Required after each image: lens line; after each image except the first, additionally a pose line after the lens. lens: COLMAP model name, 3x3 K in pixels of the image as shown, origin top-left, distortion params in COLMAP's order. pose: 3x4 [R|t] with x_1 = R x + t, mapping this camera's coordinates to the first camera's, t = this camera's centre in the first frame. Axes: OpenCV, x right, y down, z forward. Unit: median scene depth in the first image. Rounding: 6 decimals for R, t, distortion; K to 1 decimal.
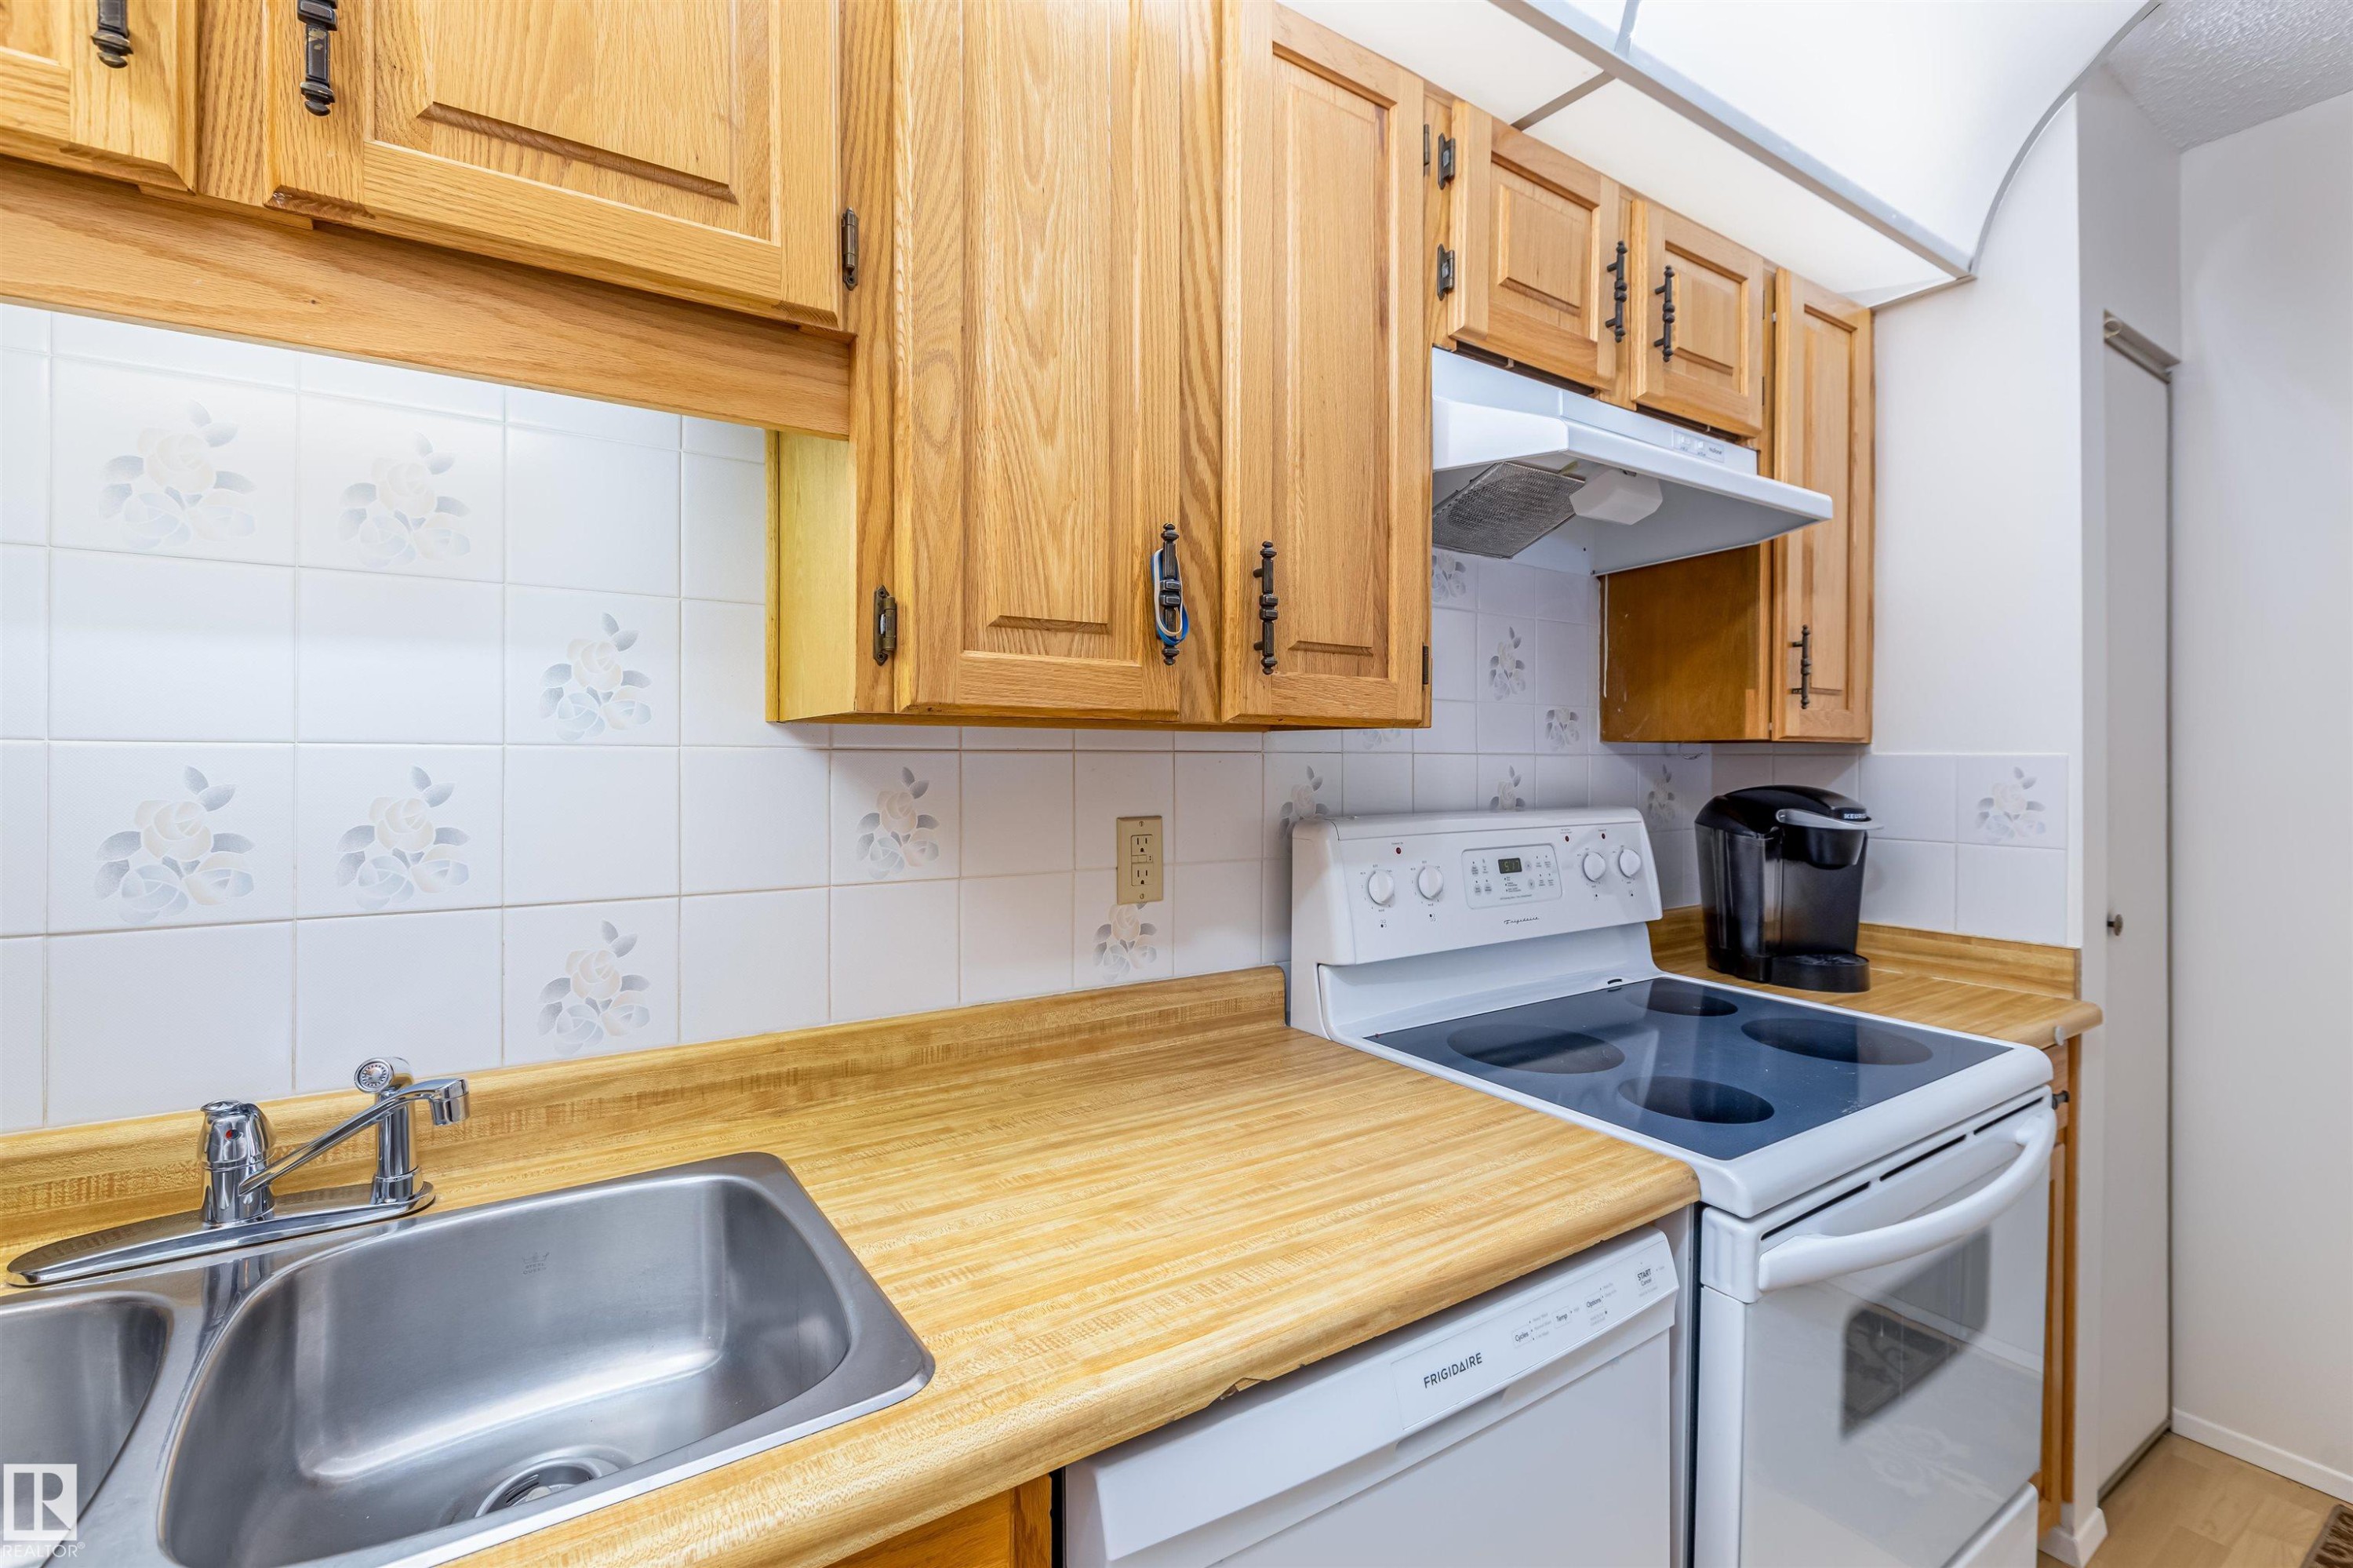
lens RADIAL K [[1050.9, 0, 1129.4], [0, 1050.9, 762.1], [0, 0, 1]] dist [-0.002691, 0.000100]
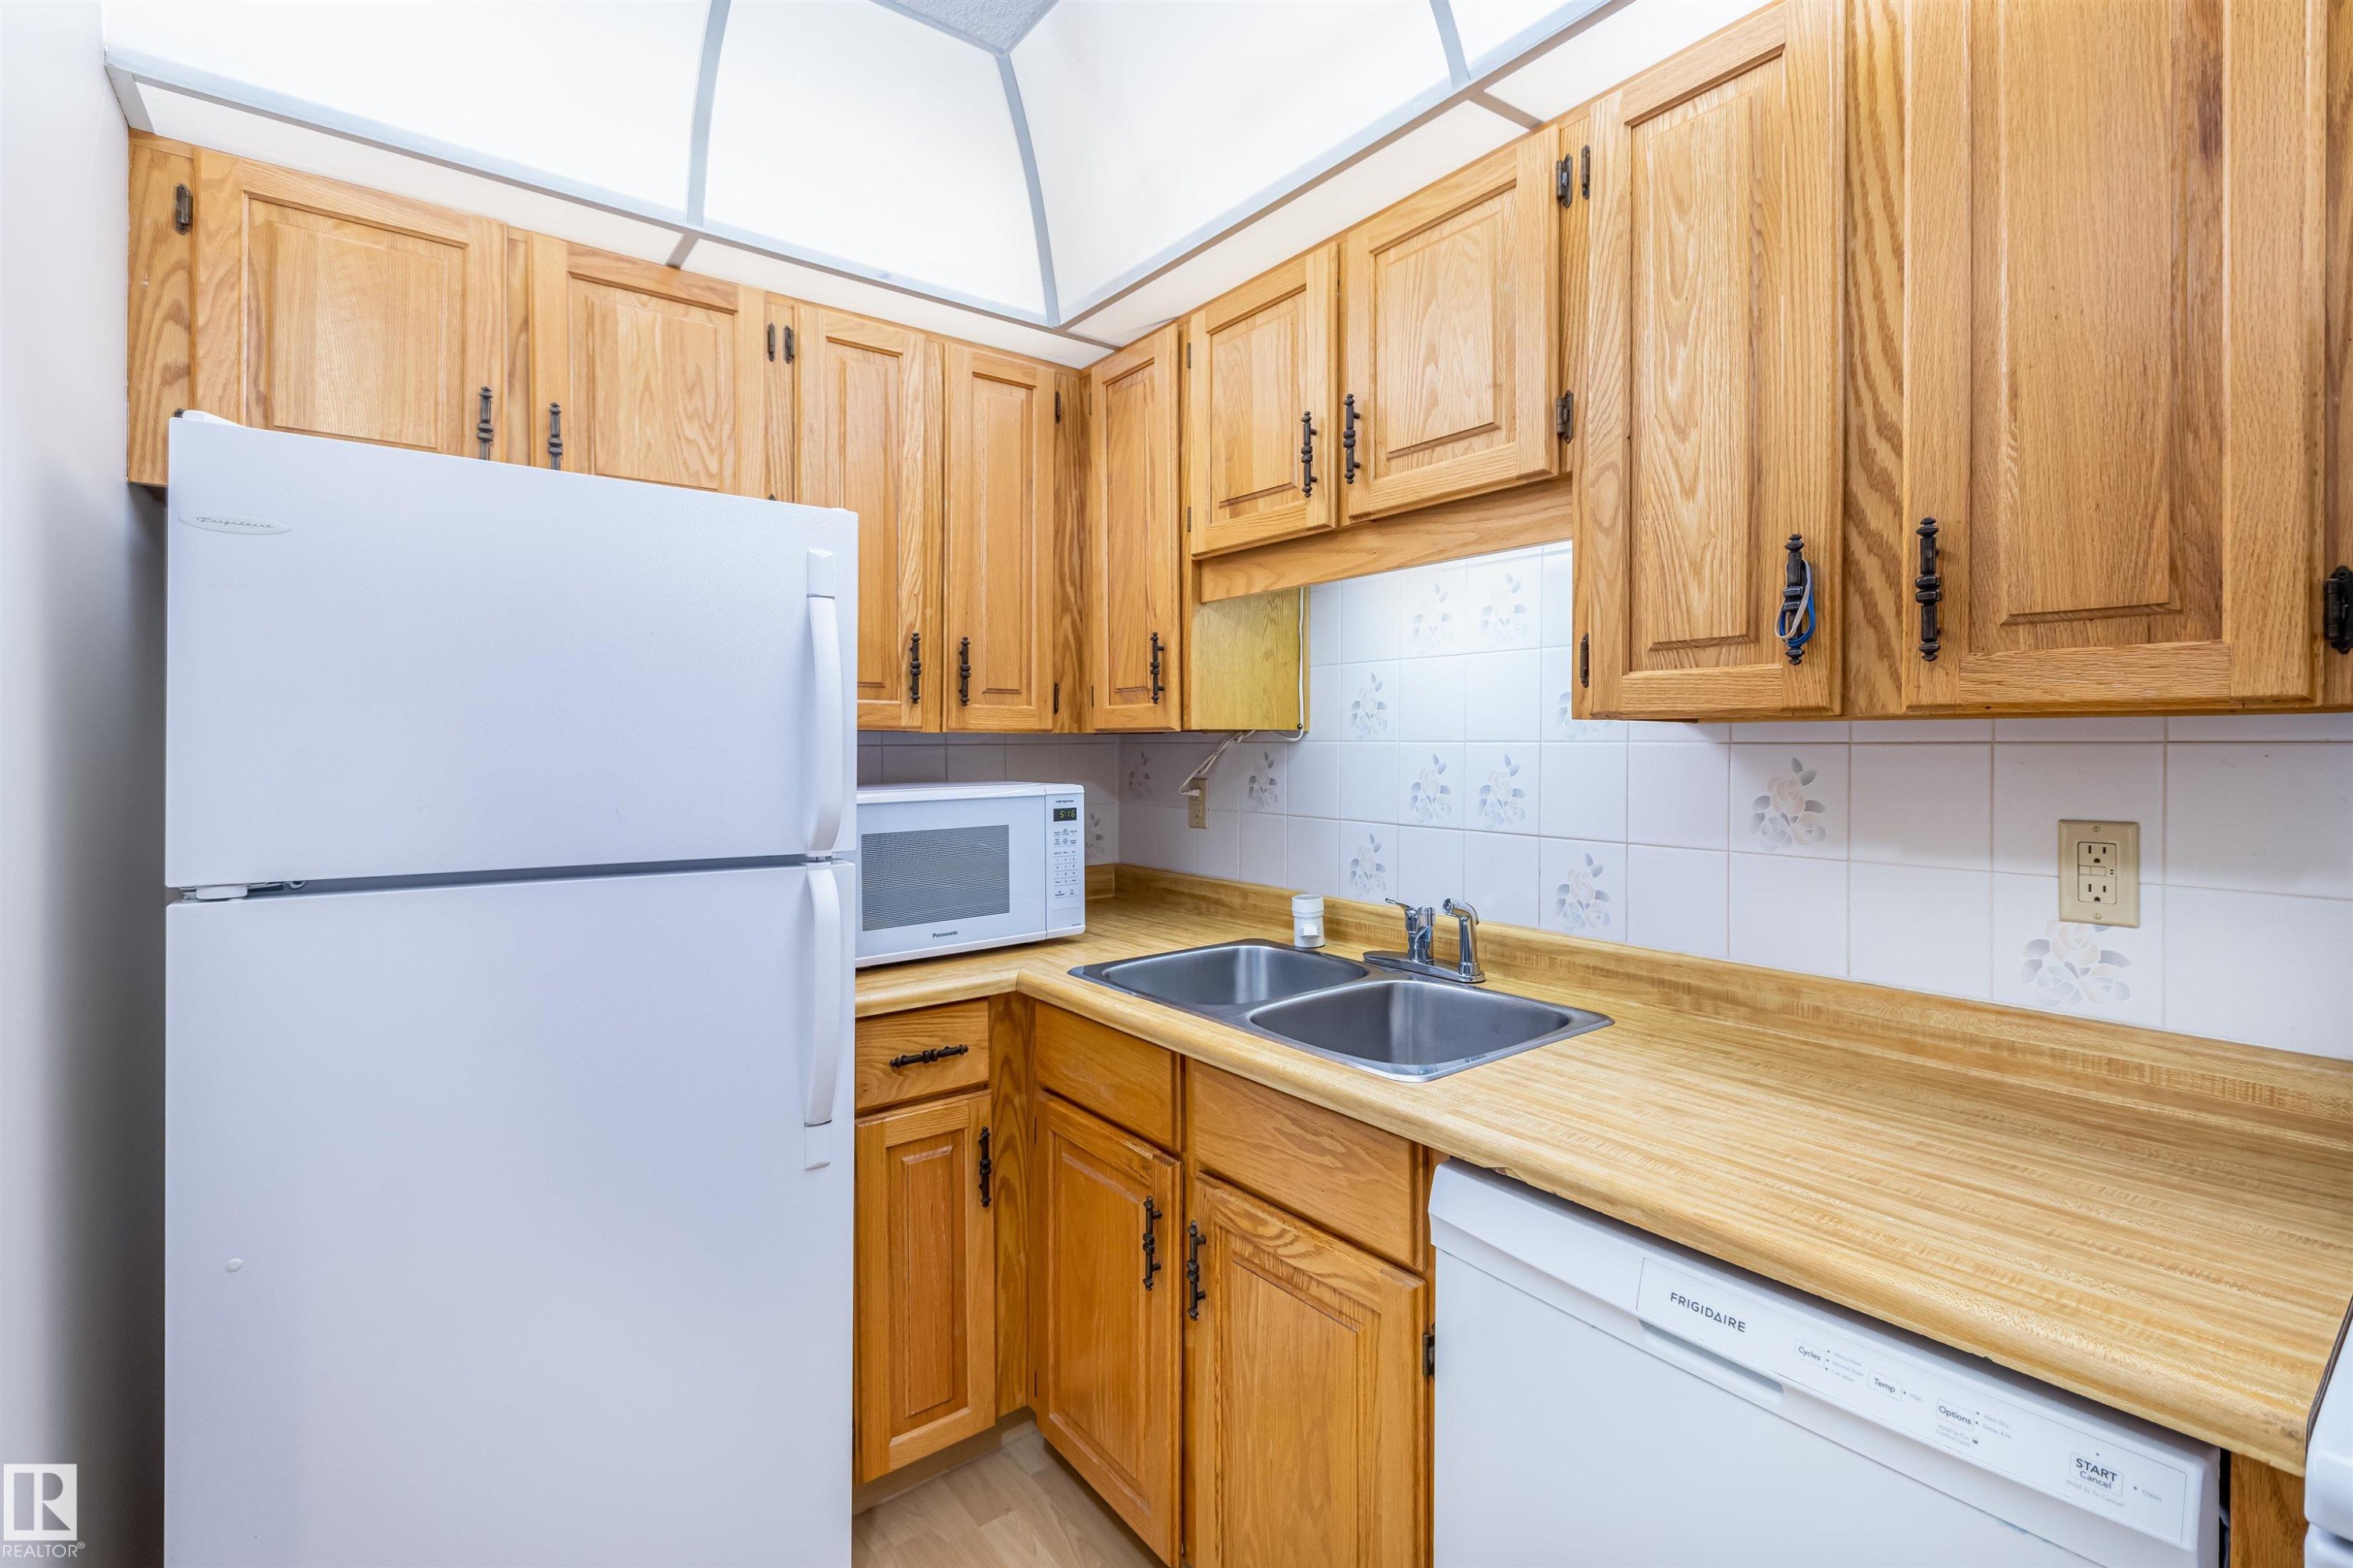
lens RADIAL K [[1050.9, 0, 1199.7], [0, 1050.9, 749.9], [0, 0, 1]] dist [-0.002691, 0.000100]
pose [[0.082234, 0.002266, -0.996610, 0.997754], [-0.003621, 0.999991, 0.001975, -0.004524], [0.996606, 0.003447, 0.082241, 0.281360]]
